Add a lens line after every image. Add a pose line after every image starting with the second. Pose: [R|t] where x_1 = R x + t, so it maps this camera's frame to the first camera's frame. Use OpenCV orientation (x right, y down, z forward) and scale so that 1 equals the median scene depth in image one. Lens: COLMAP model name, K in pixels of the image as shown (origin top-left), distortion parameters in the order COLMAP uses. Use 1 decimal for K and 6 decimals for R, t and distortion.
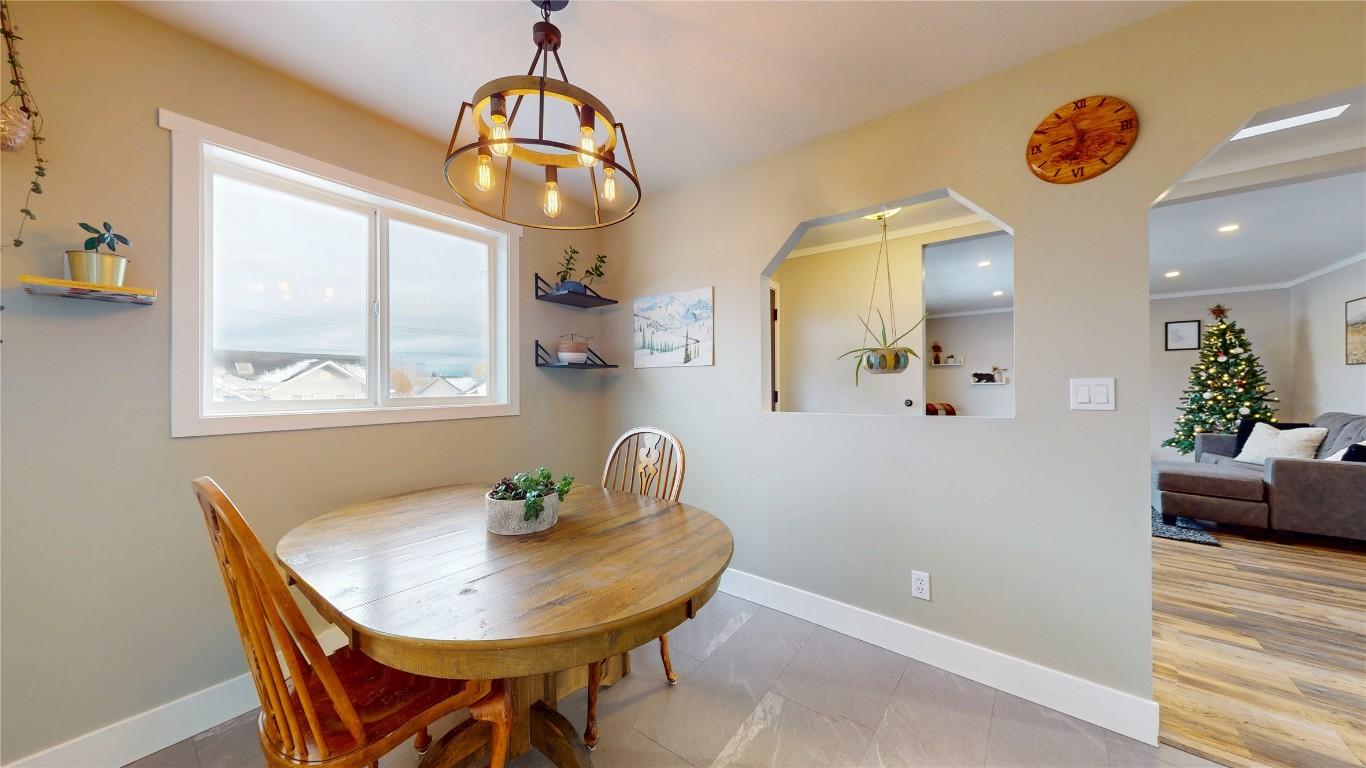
lens RADIAL K [[427.5, 0, 679.1], [0, 427.5, 389.1], [0, 0, 1]] dist [-0.006411, -0.000211]
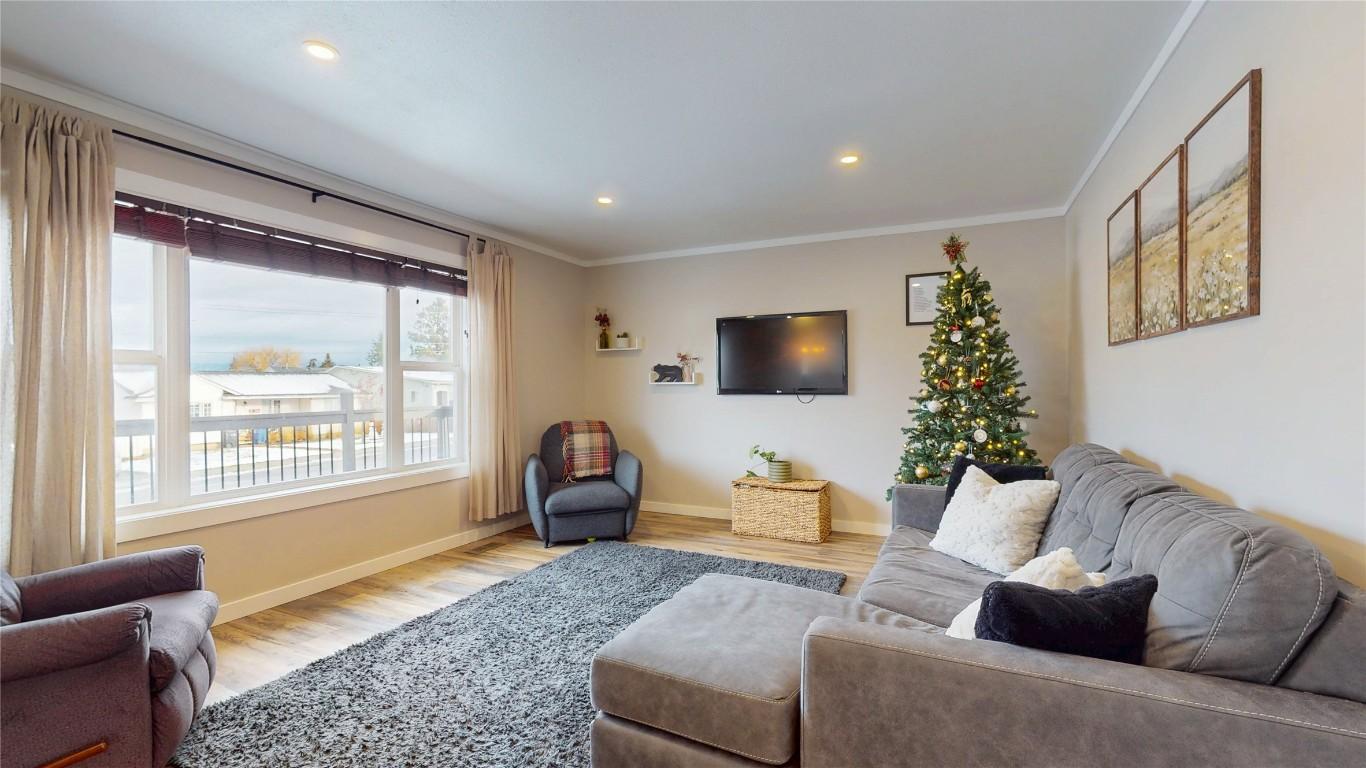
lens RADIAL K [[568.5, 0, 679.3], [0, 568.5, 386.7], [0, 0, 1]] dist [-0.002445, -0.000183]
pose [[0.969599, -0.002839, 0.244682, 0.788887], [0.004295, 0.999976, -0.005418, -0.006915], [-0.244661, 0.006304, 0.969588, 0.401231]]
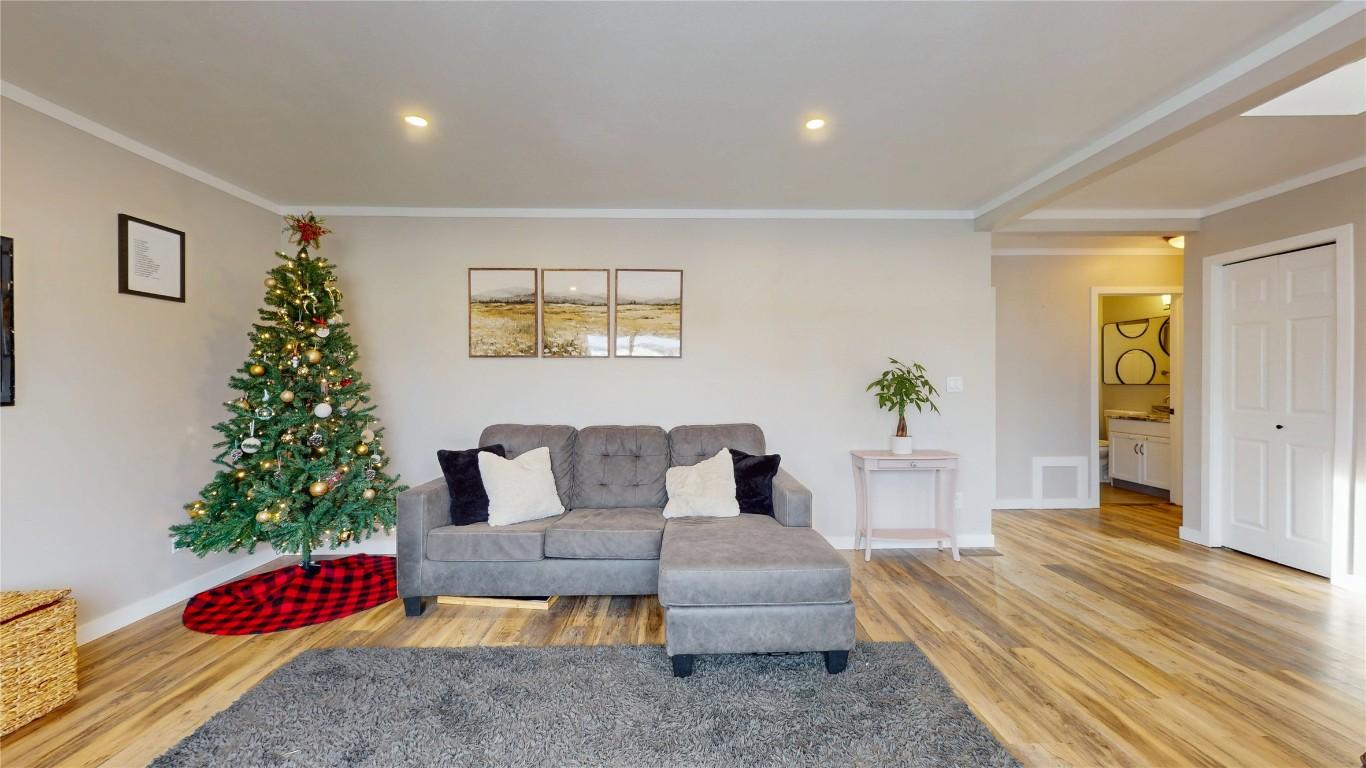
lens RADIAL K [[496.9, 0, 688.5], [0, 496.9, 385.3], [0, 0, 1]] dist [-0.001948, -0.000128]
pose [[-0.669759, -0.000546, 0.742578, 0.604420], [0.006775, 0.999954, 0.006846, -0.012304], [-0.742547, 0.009616, -0.669724, 1.093391]]
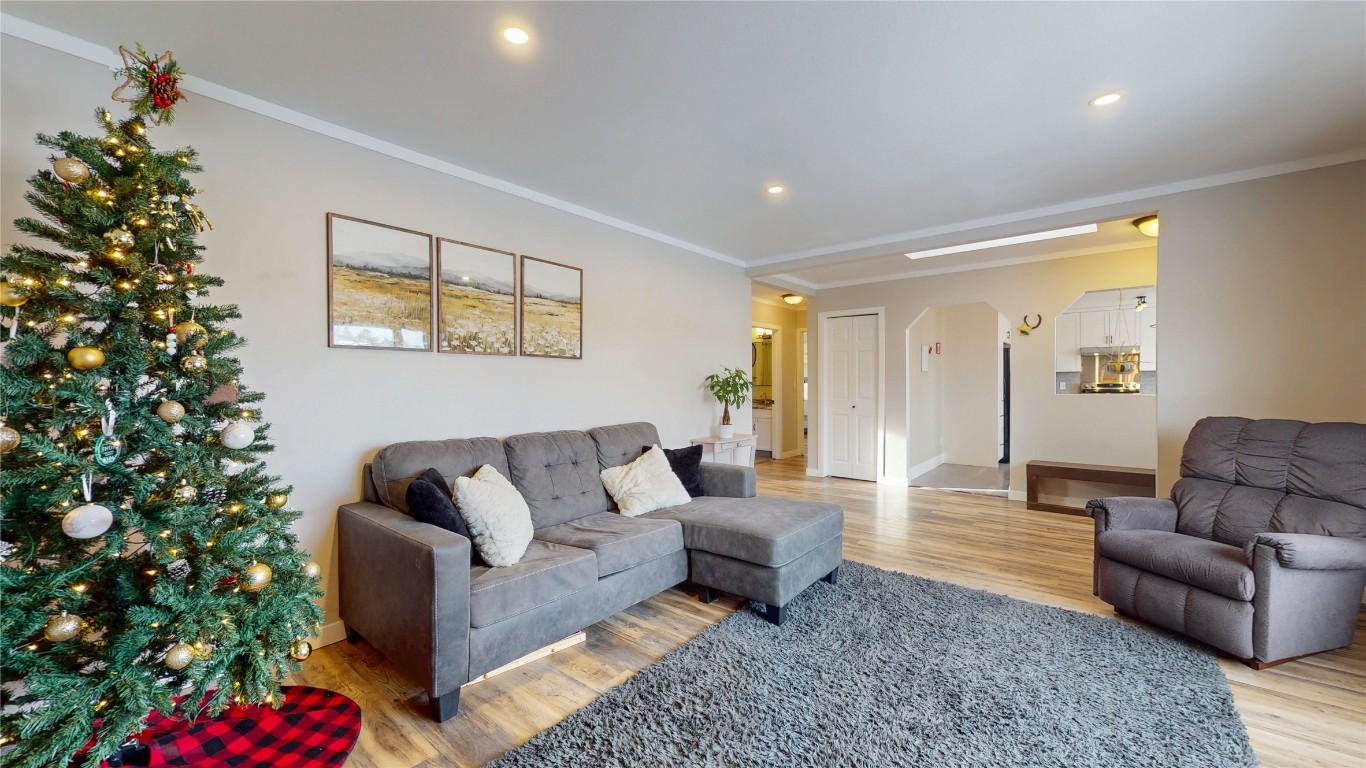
lens RADIAL K [[496.9, 0, 681.2], [0, 496.9, 382.2], [0, 0, 1]] dist [-0.001948, -0.000128]
pose [[-0.999956, 0.007034, -0.006277, 1.019574], [0.007026, 0.999974, 0.001408, -0.014399], [0.006287, 0.001364, -0.999979, 1.328173]]
